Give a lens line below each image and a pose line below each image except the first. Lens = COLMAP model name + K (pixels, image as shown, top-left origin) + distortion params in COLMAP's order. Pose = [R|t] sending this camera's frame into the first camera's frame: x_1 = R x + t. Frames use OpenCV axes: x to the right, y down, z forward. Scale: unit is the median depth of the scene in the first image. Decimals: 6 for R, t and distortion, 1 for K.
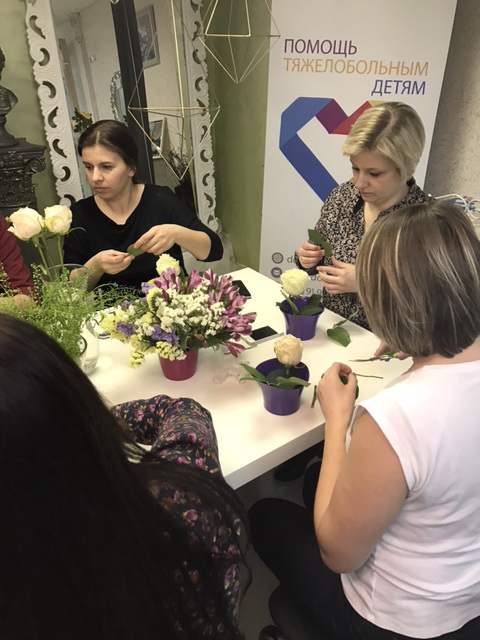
lens RADIAL K [[524.2, 0, 242.9], [0, 524.2, 319.0], [0, 0, 1]] dist [0.009750, 0.020786]
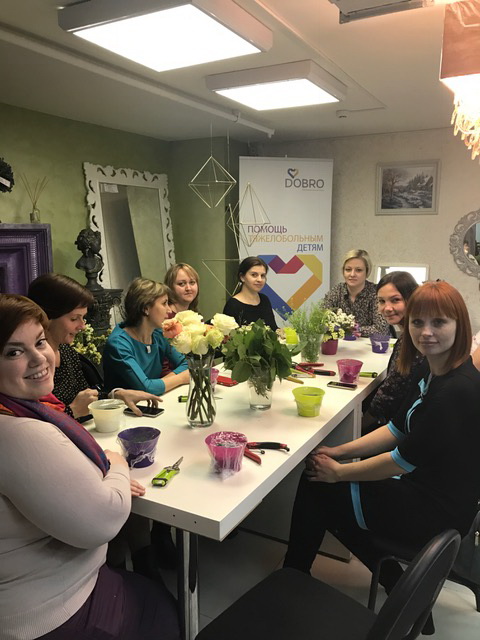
lens RADIAL K [[524.3, 0, 240.0], [0, 524.3, 320.0], [0, 0, 1]] dist [0.043832, -0.001724]
pose [[0.916107, -0.087426, 0.391285, -0.621322], [0.206785, 0.939147, -0.274304, 0.236284], [-0.343493, 0.332204, 0.878438, -0.422125]]
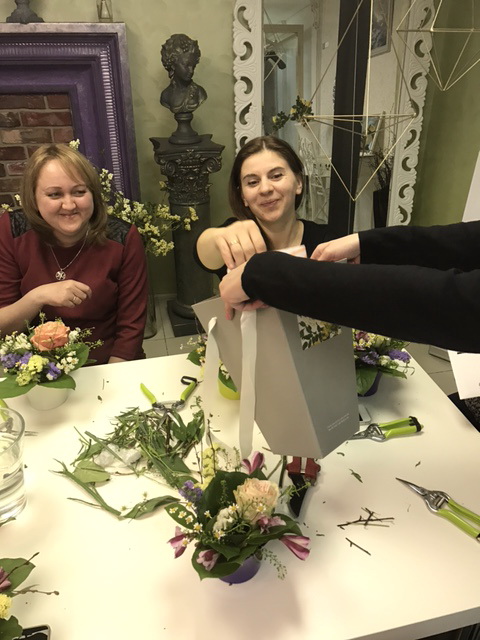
lens RADIAL K [[524.2, 0, 242.9], [0, 524.2, 319.0], [0, 0, 1]] dist [0.009750, 0.020786]
pose [[0.911413, 0.197933, -0.360761, 0.056236], [-0.187860, 0.980162, 0.063169, -0.080428], [0.366108, 0.010199, 0.930517, 0.118344]]
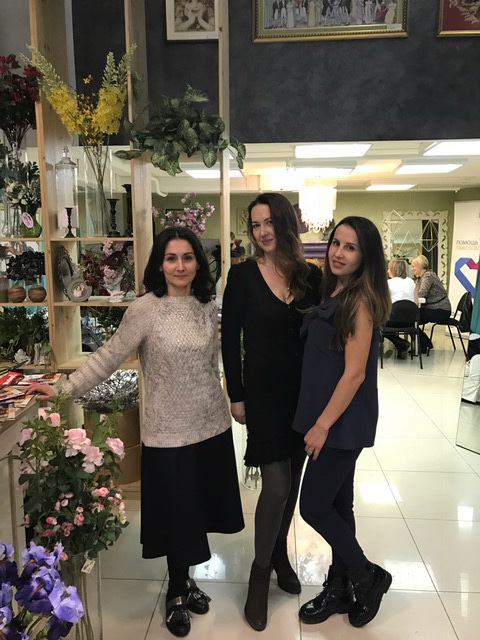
lens RADIAL K [[522.8, 0, 238.9], [0, 522.8, 299.6], [0, 0, 1]] dist [0.031157, -0.004301]
pose [[0.744539, 0.060780, -0.664807, 1.116487], [-0.304884, 0.916884, -0.257623, 0.906792], [0.593892, 0.394499, 0.701186, -1.669627]]
